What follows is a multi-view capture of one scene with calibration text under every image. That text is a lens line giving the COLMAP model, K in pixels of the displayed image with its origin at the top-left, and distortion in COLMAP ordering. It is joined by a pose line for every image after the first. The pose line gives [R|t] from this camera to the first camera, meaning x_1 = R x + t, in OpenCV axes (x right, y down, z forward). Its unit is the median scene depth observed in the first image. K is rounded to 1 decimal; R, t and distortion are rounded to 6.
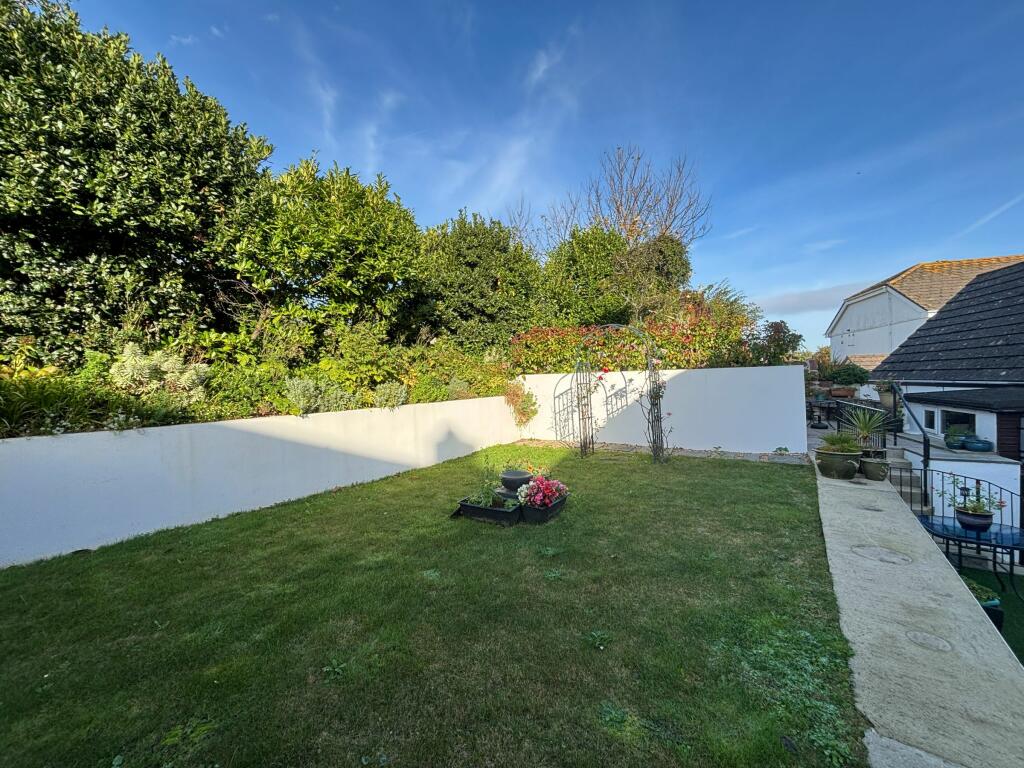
lens RADIAL K [[410.6, 0, 510.8], [0, 410.6, 386.7], [0, 0, 1]] dist [0.001318, 0.000470]
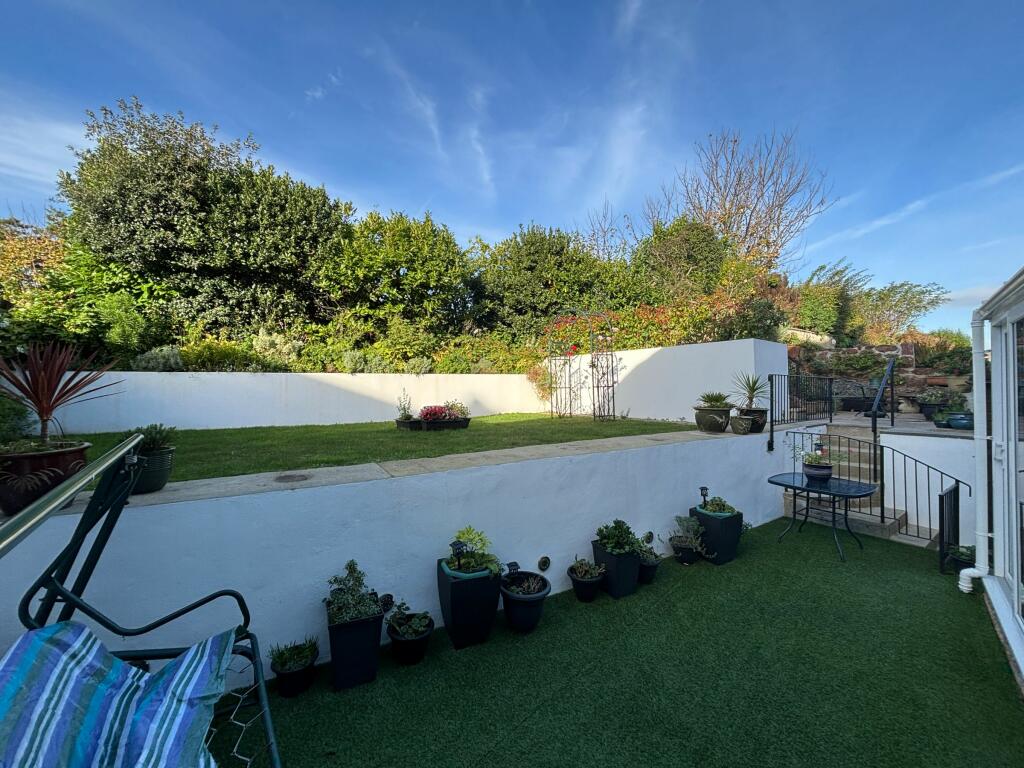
lens RADIAL K [[411.4, 0, 508.6], [0, 411.4, 385.2], [0, 0, 1]] dist [-0.000323, 0.000036]
pose [[0.916755, 0.019509, -0.398974, 0.599888], [-0.026700, 0.999566, -0.012474, 0.101177], [0.398558, 0.022088, 0.916877, -0.197228]]
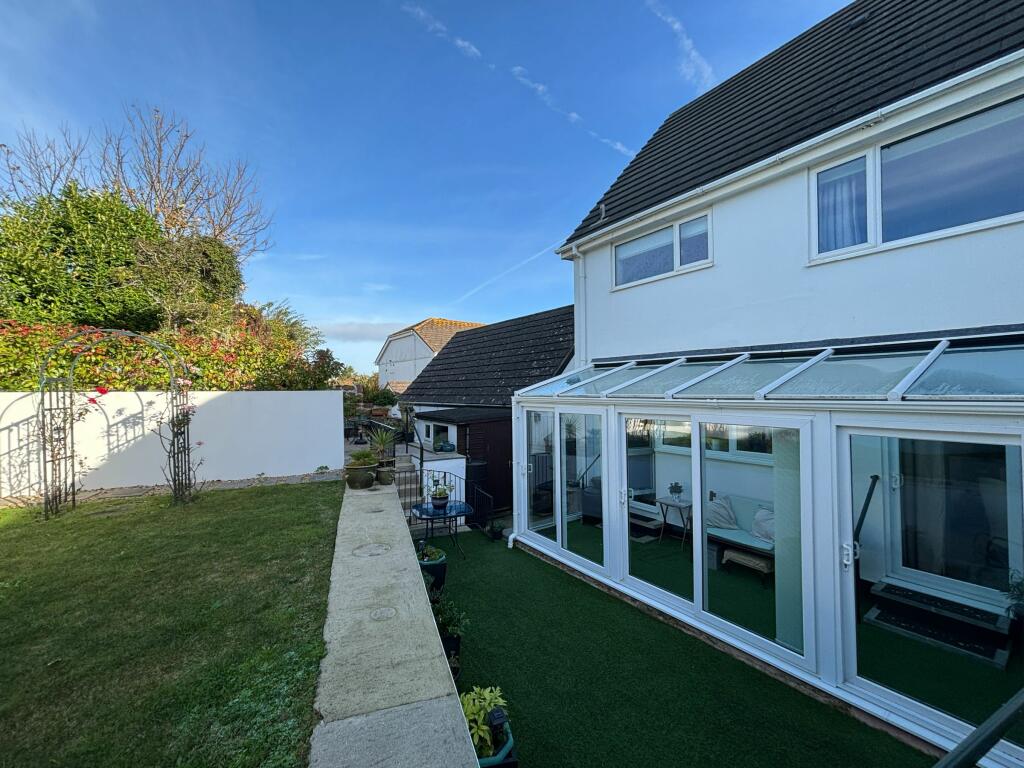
lens RADIAL K [[410.6, 0, 510.8], [0, 410.6, 386.7], [0, 0, 1]] dist [0.001318, 0.000470]
pose [[0.572082, 0.032095, 0.819568, 0.052858], [0.005161, 0.999073, -0.042726, -0.013064], [-0.820180, 0.028672, 0.571386, -0.029852]]
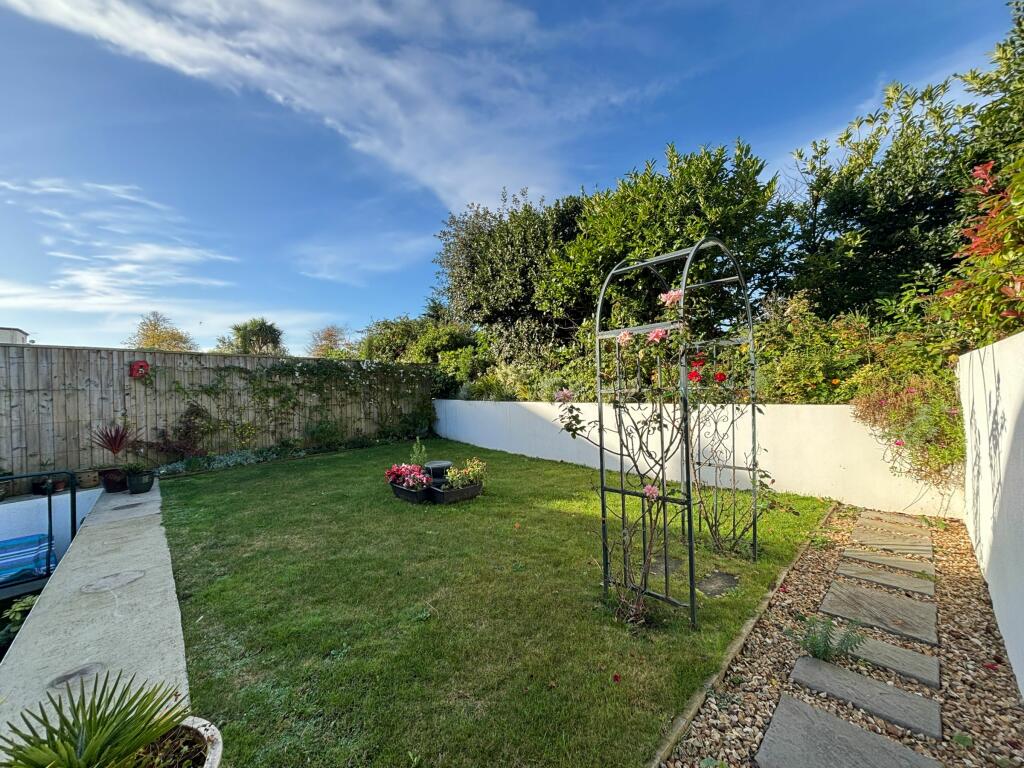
lens RADIAL K [[410.6, 0, 510.8], [0, 410.6, 386.7], [0, 0, 1]] dist [0.001318, 0.000470]
pose [[-0.226770, 0.037001, -0.973245, 0.771226], [0.016949, 0.999277, 0.034042, -0.031238], [0.973801, -0.008776, -0.227233, 1.019139]]
